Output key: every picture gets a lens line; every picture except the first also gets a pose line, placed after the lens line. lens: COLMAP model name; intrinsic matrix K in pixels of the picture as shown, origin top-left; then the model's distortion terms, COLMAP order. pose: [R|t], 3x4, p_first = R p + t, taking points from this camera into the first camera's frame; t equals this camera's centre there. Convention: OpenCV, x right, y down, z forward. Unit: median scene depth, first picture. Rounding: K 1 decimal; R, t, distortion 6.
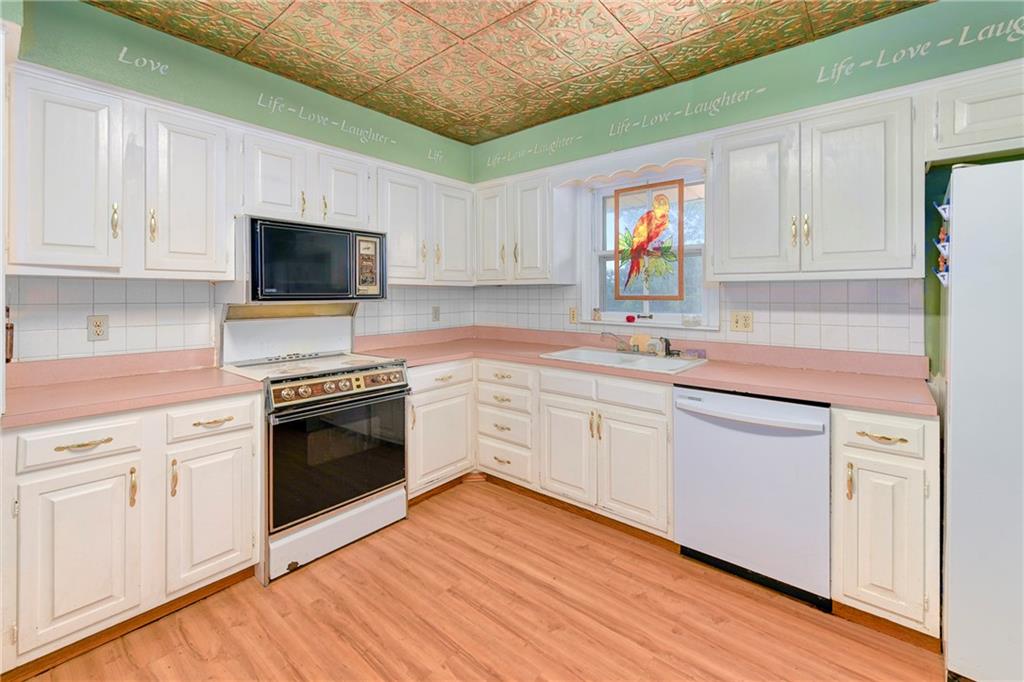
lens RADIAL K [[425.5, 0, 510.2], [0, 425.5, 299.5], [0, 0, 1]] dist [0.002181, -0.000017]
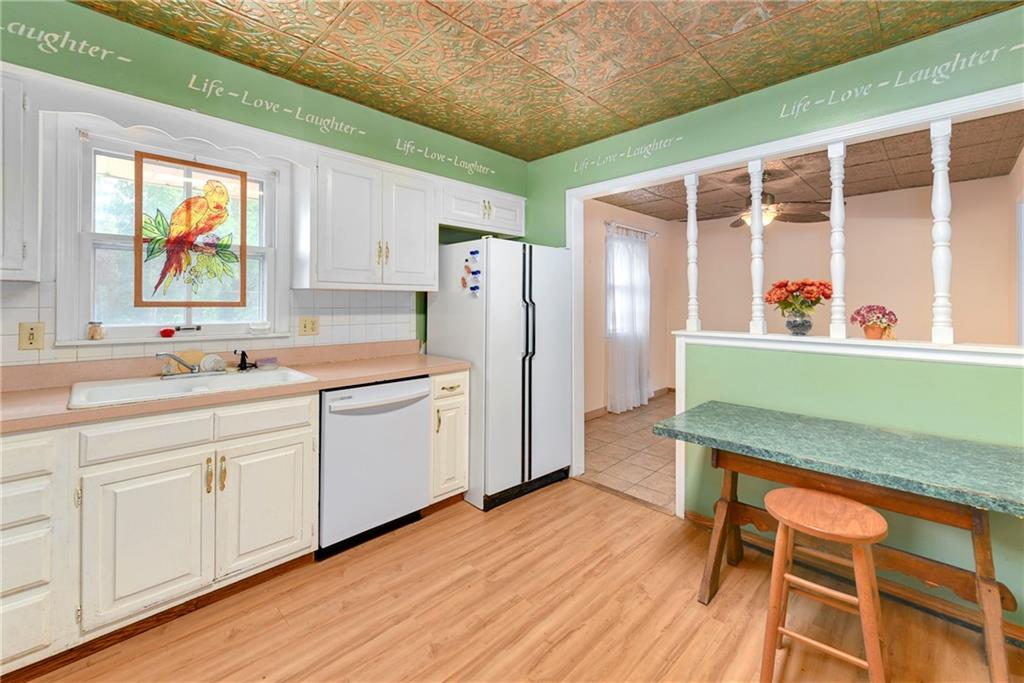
lens RADIAL K [[422.7, 0, 513.9], [0, 422.7, 303.3], [0, 0, 1]] dist [0.000795, -0.000173]
pose [[0.089154, -0.003045, 0.996013, -0.495933], [0.006645, 0.999975, 0.002462, -0.004399], [-0.995996, 0.006399, 0.089172, 0.405210]]
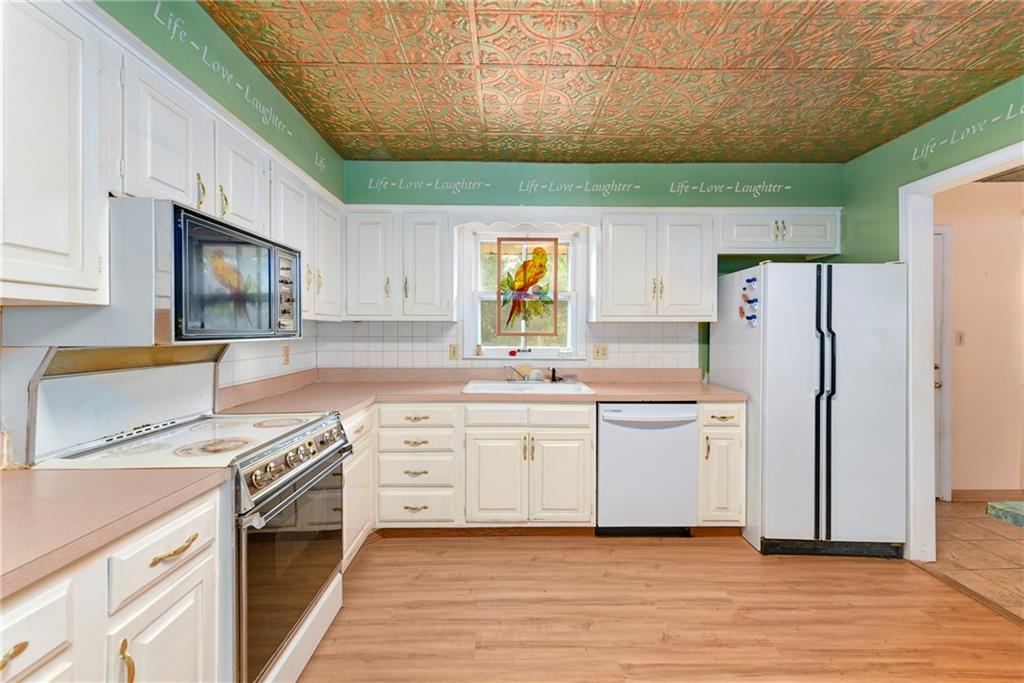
lens RADIAL K [[406.8, 0, 509.9], [0, 406.8, 334.7], [0, 0, 1]] dist [0.000979, -0.000197]
pose [[0.765329, -0.003767, 0.643628, -0.523446], [0.007034, 0.999972, -0.002511, -0.000368], [-0.643601, 0.006449, 0.765334, 0.211106]]
